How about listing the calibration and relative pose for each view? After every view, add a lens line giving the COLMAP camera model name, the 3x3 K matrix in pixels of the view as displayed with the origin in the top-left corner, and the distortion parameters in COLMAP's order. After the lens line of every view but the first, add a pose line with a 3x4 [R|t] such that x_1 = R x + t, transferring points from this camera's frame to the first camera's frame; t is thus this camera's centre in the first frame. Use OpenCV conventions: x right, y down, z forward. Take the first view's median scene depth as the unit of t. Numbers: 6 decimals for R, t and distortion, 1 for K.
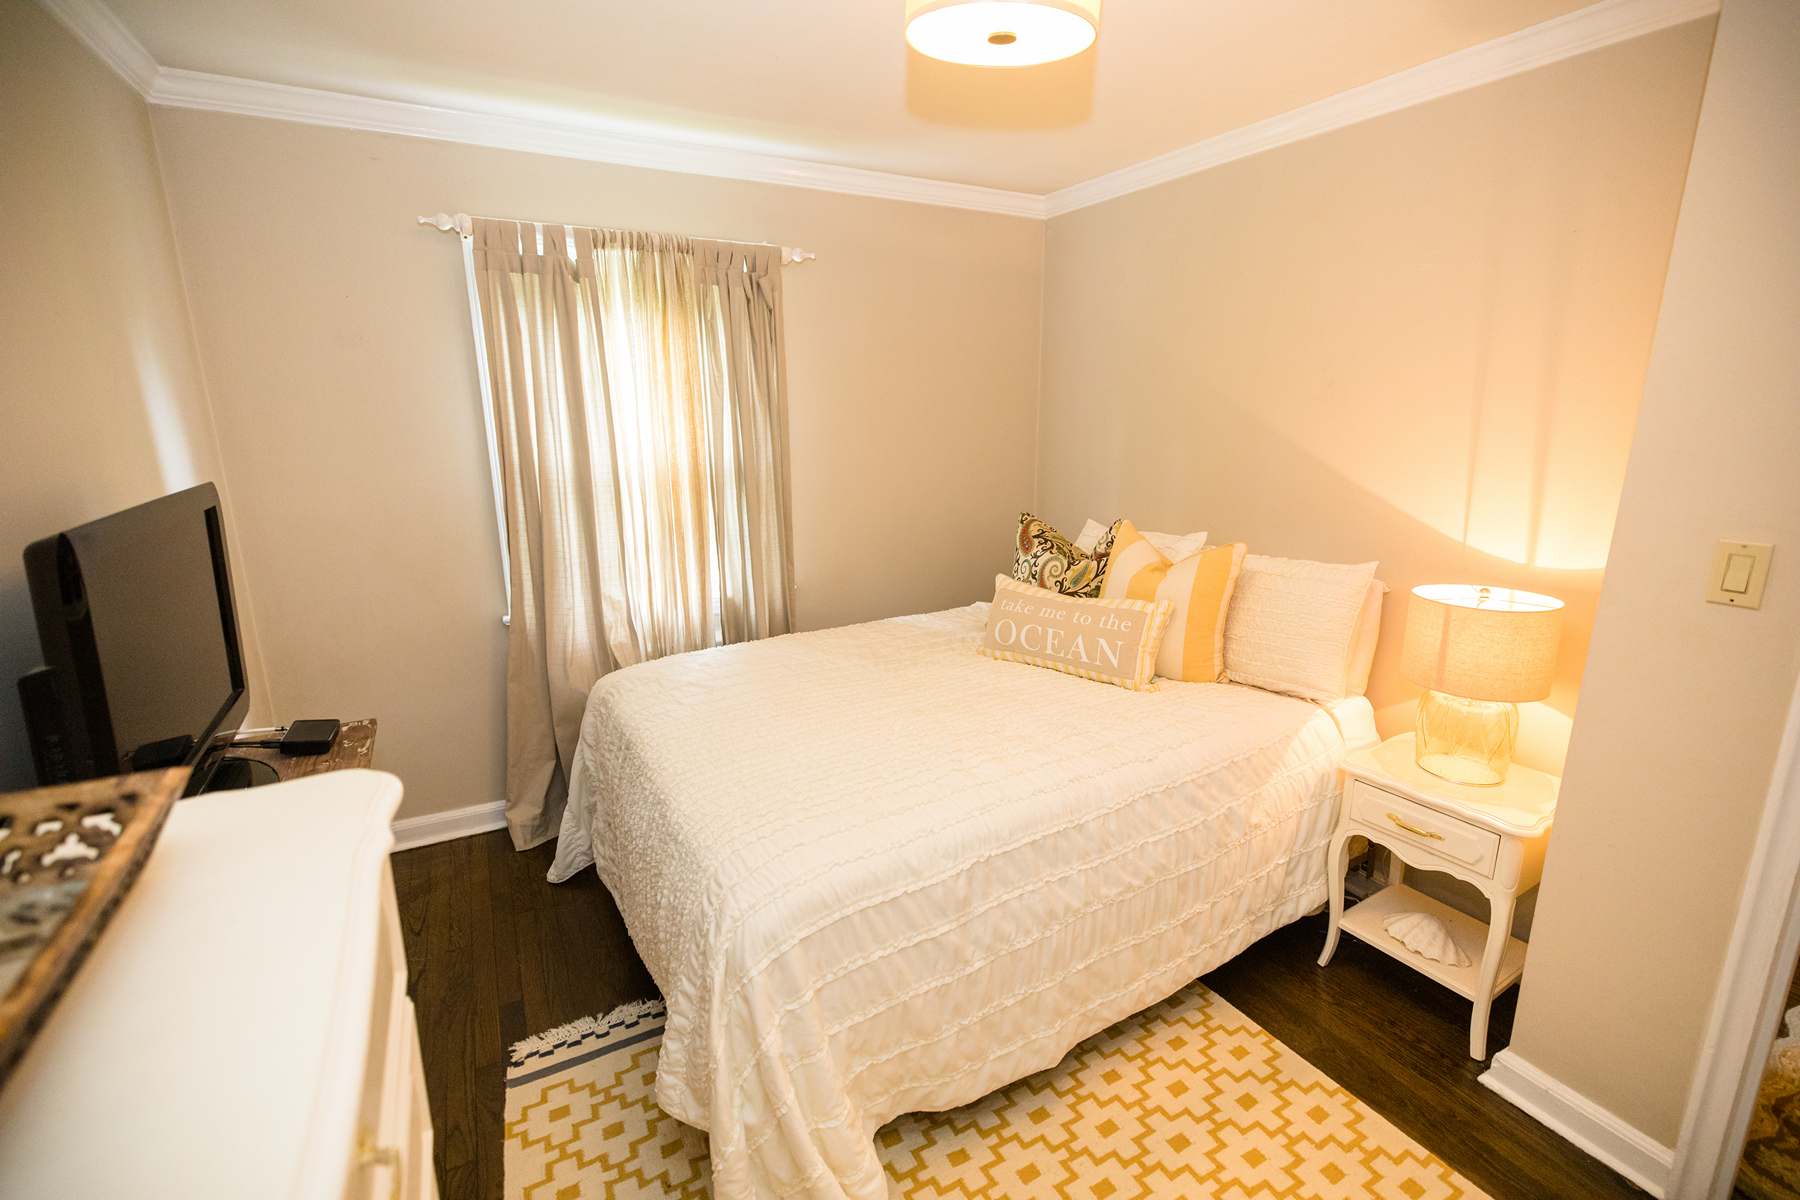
lens RADIAL K [[805.9, 0, 900.4], [0, 805.9, 597.8], [0, 0, 1]] dist [0.015844, 0.000507]
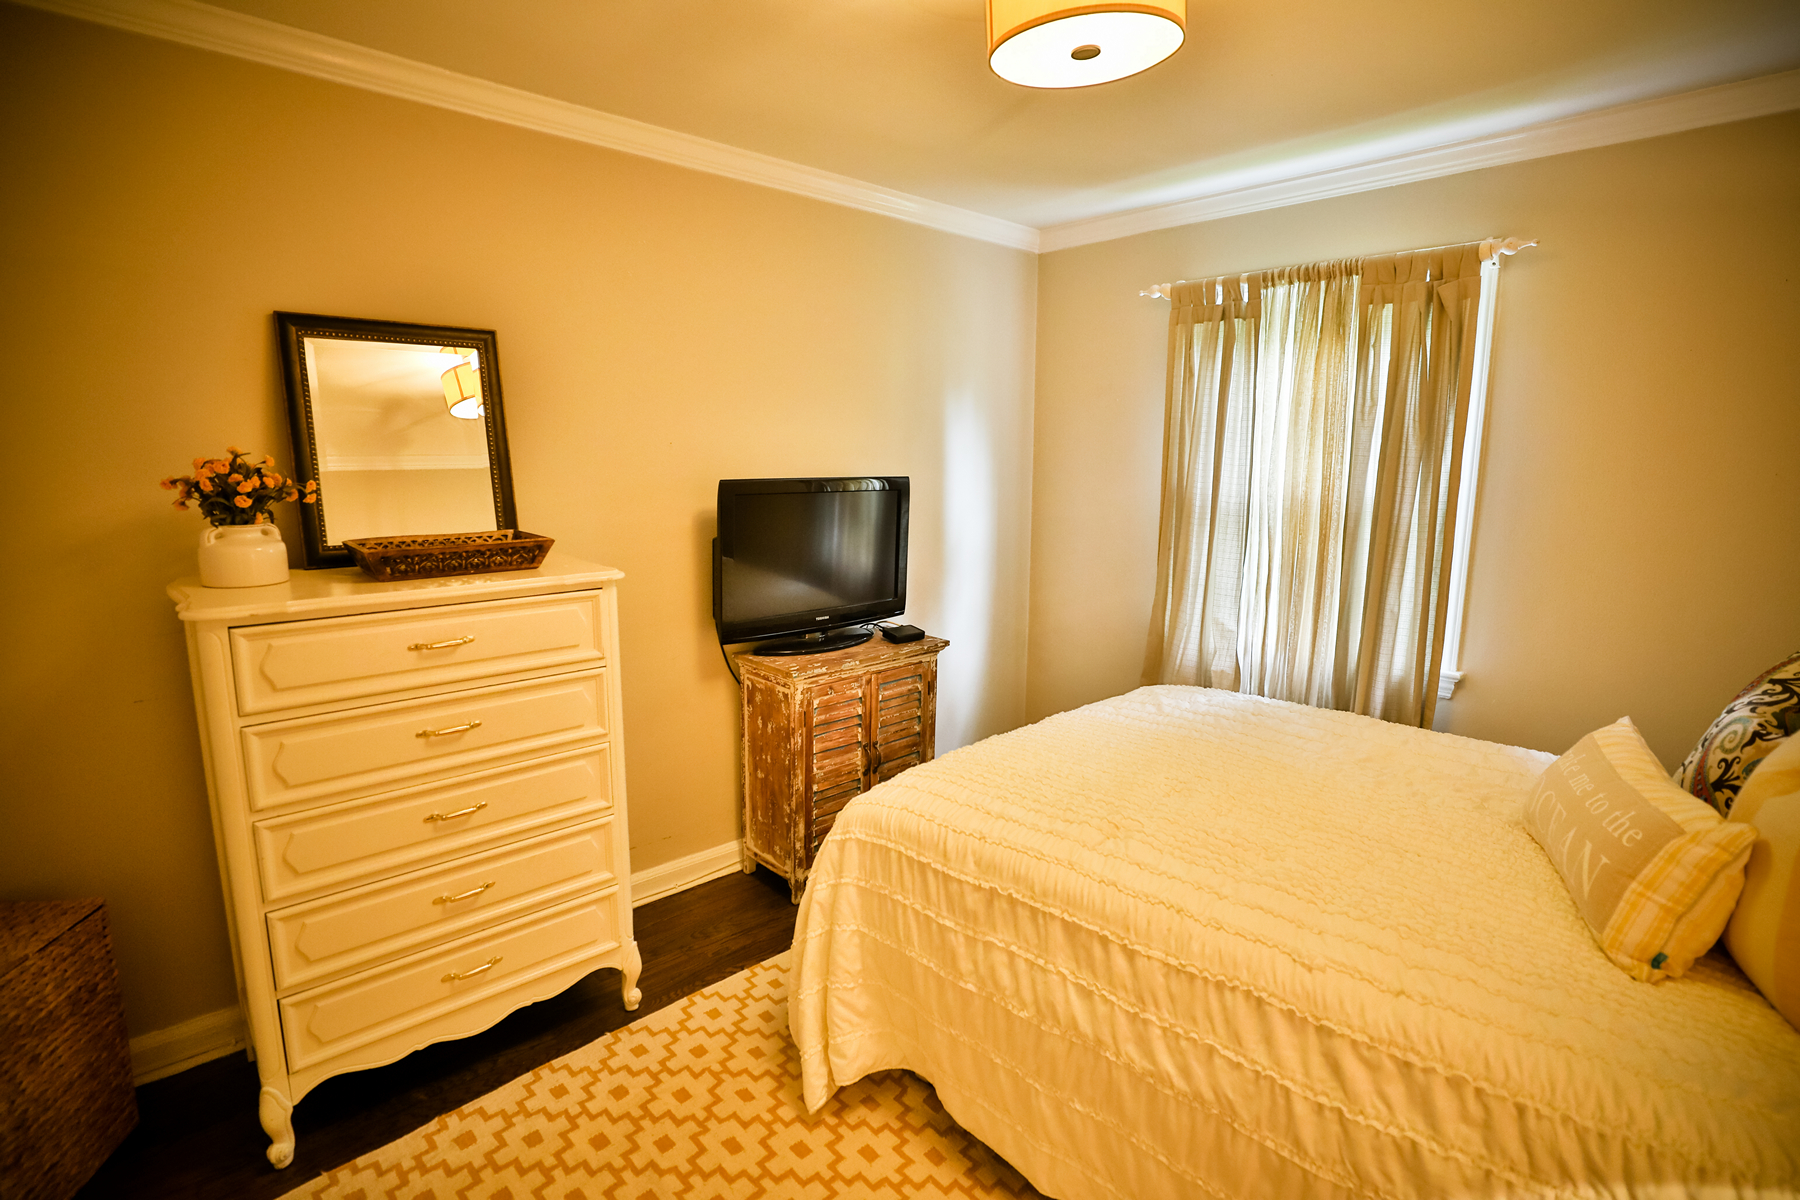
lens RADIAL K [[863.4, 0, 903.2], [0, 863.4, 596.3], [0, 0, 1]] dist [-0.029685, 0.001916]
pose [[0.252306, 0.168815, -0.952808, 0.629754], [-0.237697, 0.965307, 0.108087, -0.060950], [0.937999, 0.199209, 0.283680, 0.342275]]
